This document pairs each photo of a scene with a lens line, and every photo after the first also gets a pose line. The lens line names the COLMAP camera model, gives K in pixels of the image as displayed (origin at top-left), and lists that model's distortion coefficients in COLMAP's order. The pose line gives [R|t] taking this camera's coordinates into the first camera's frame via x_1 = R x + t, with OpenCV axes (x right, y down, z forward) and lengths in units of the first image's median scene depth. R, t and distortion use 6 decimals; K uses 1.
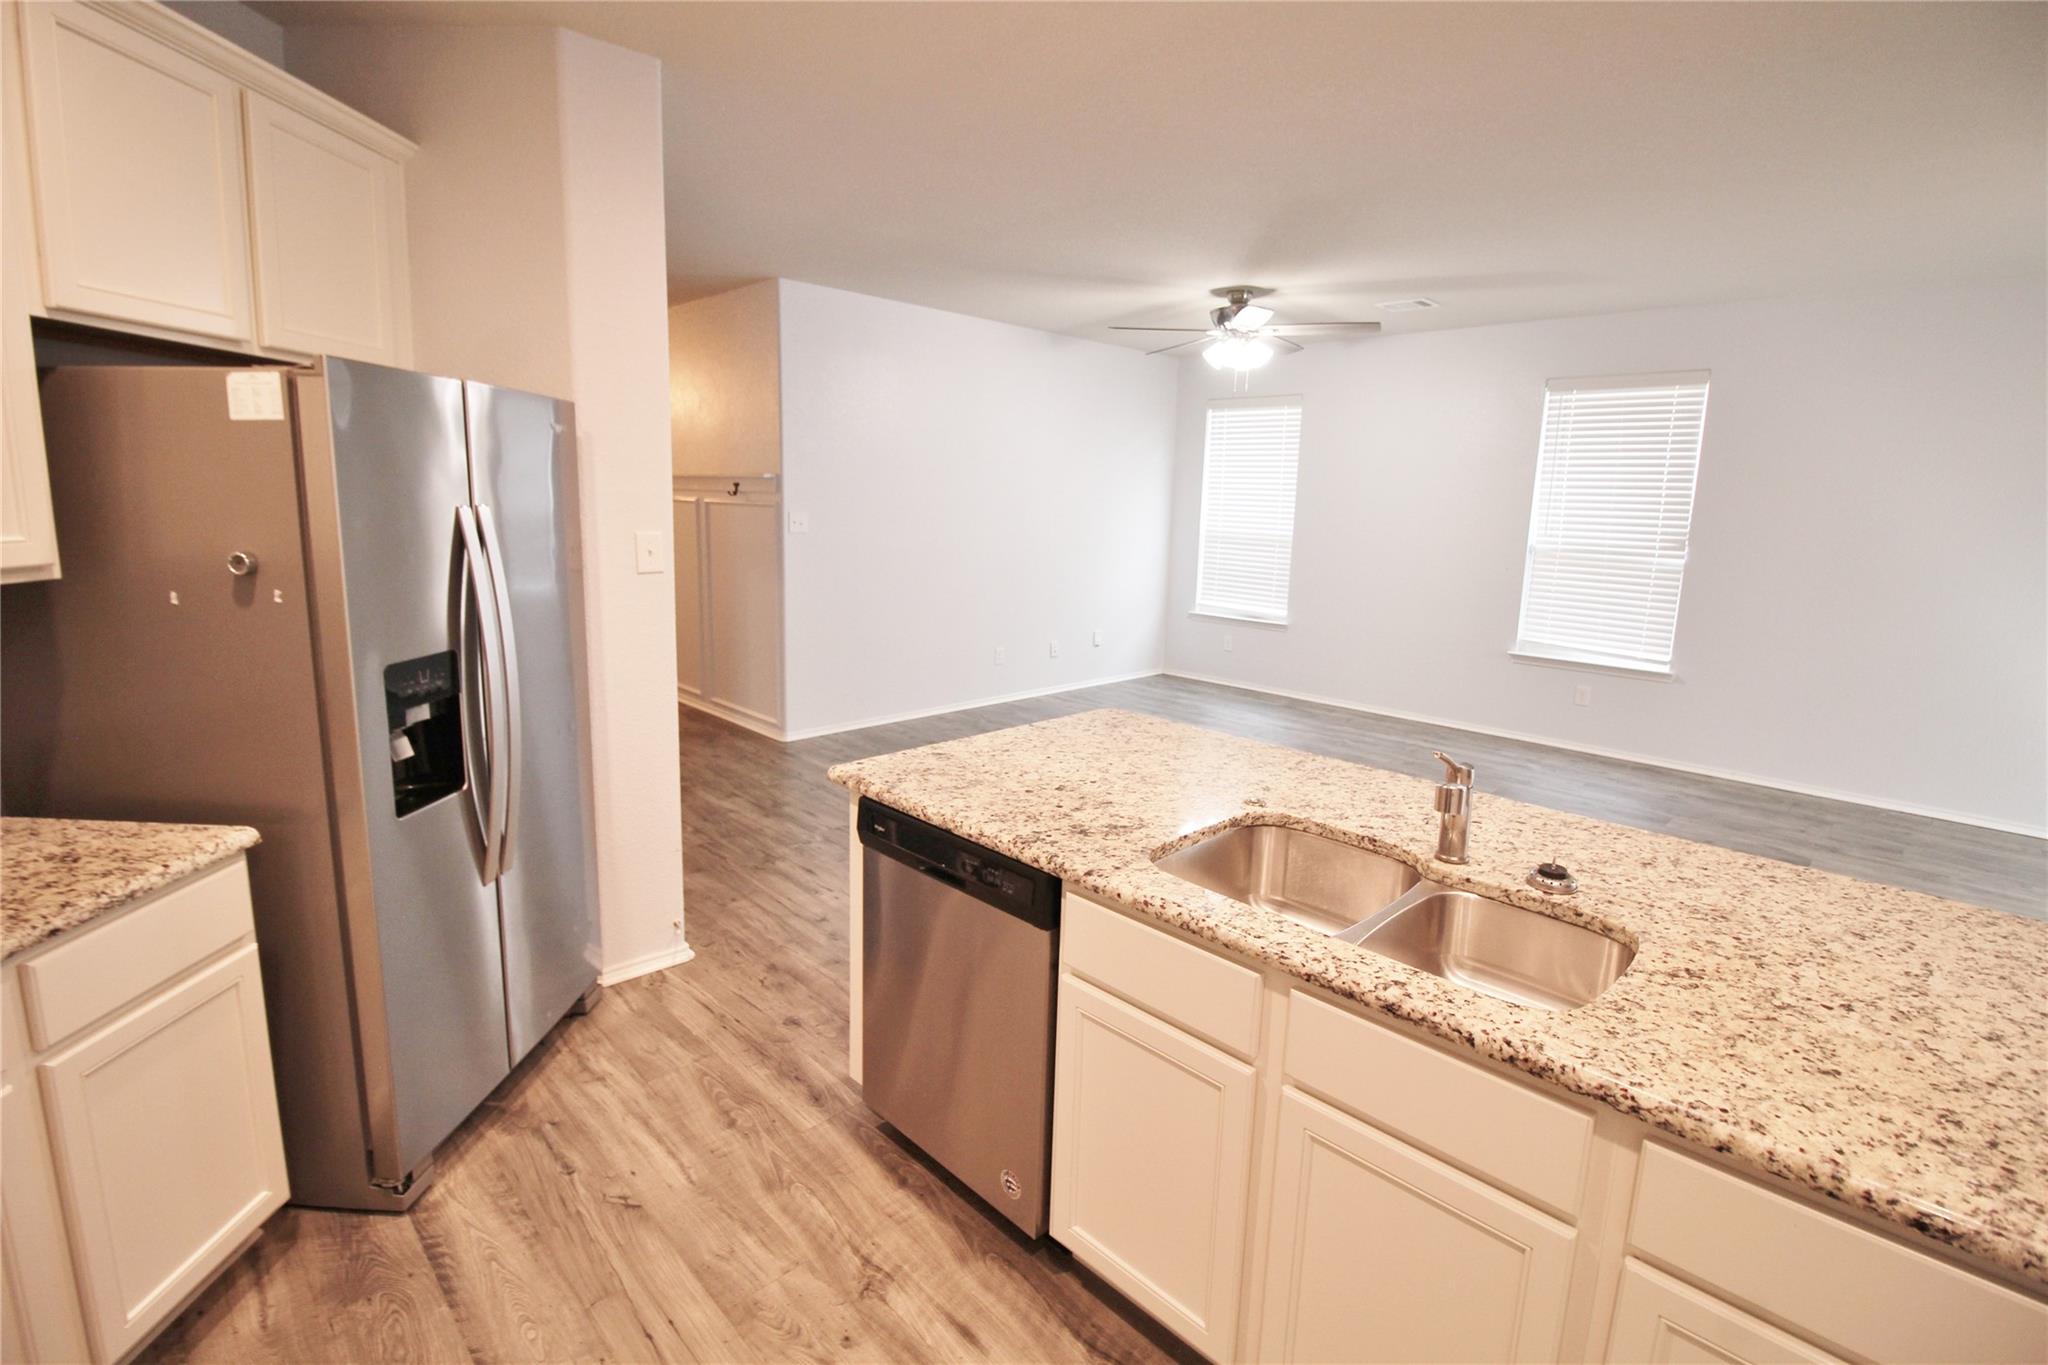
lens RADIAL K [[957.4, 0, 1017.7], [0, 957.4, 672.8], [0, 0, 1]] dist [-0.012190, -0.001027]
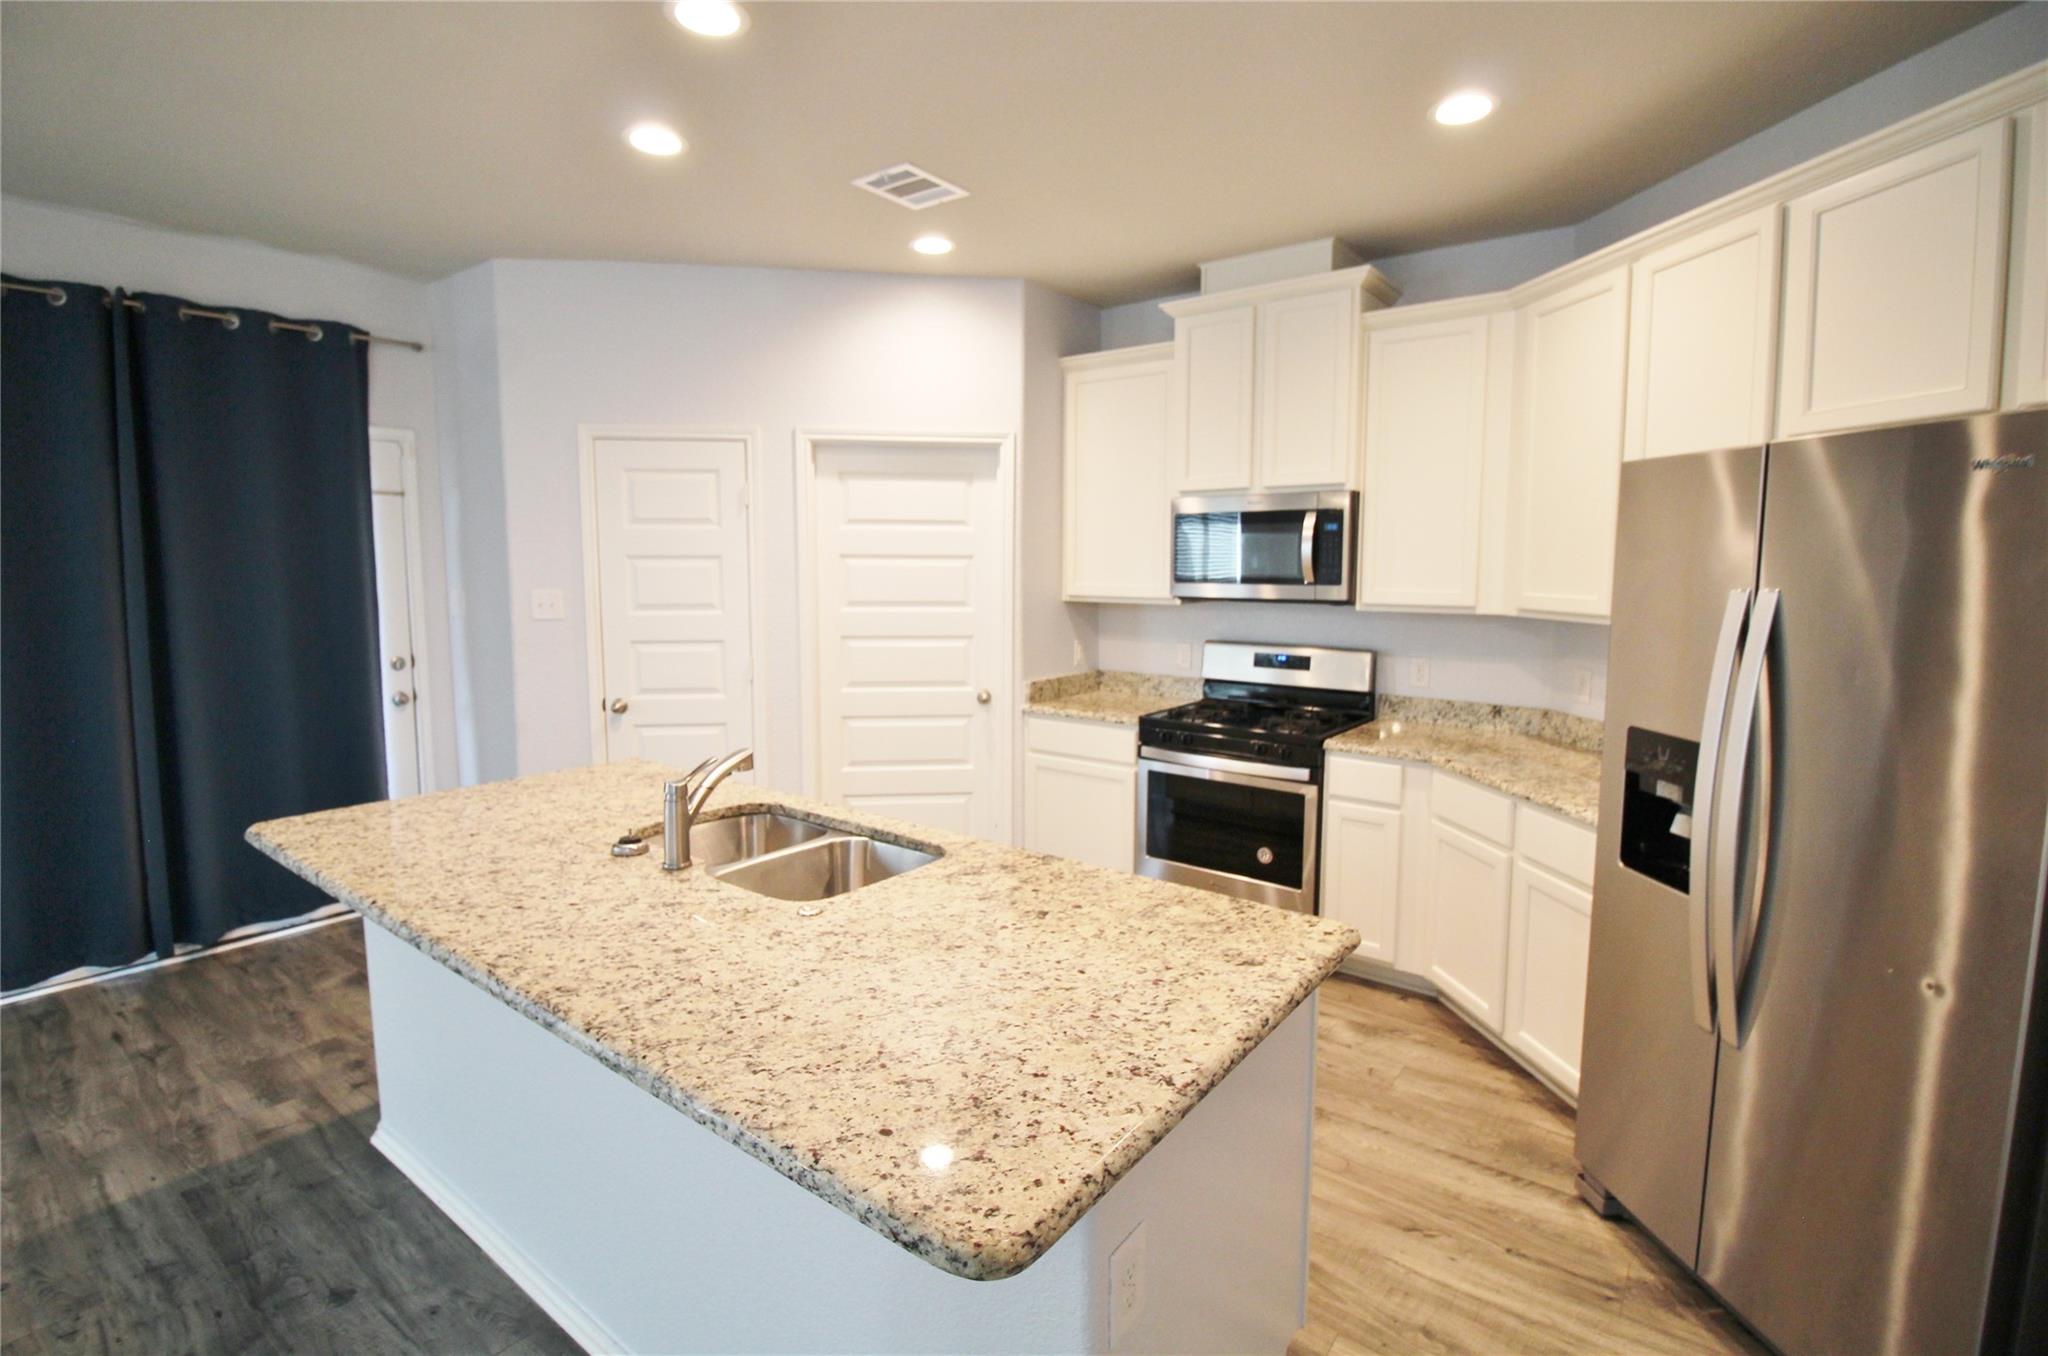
lens RADIAL K [[961.5, 0, 1020.2], [0, 961.5, 691.9], [0, 0, 1]] dist [-0.007978, -0.007284]
pose [[-0.988674, -0.006609, -0.149930, 0.201285], [-0.052985, 0.950068, 0.307513, -0.332046], [0.140411, 0.311974, -0.939658, 1.836218]]
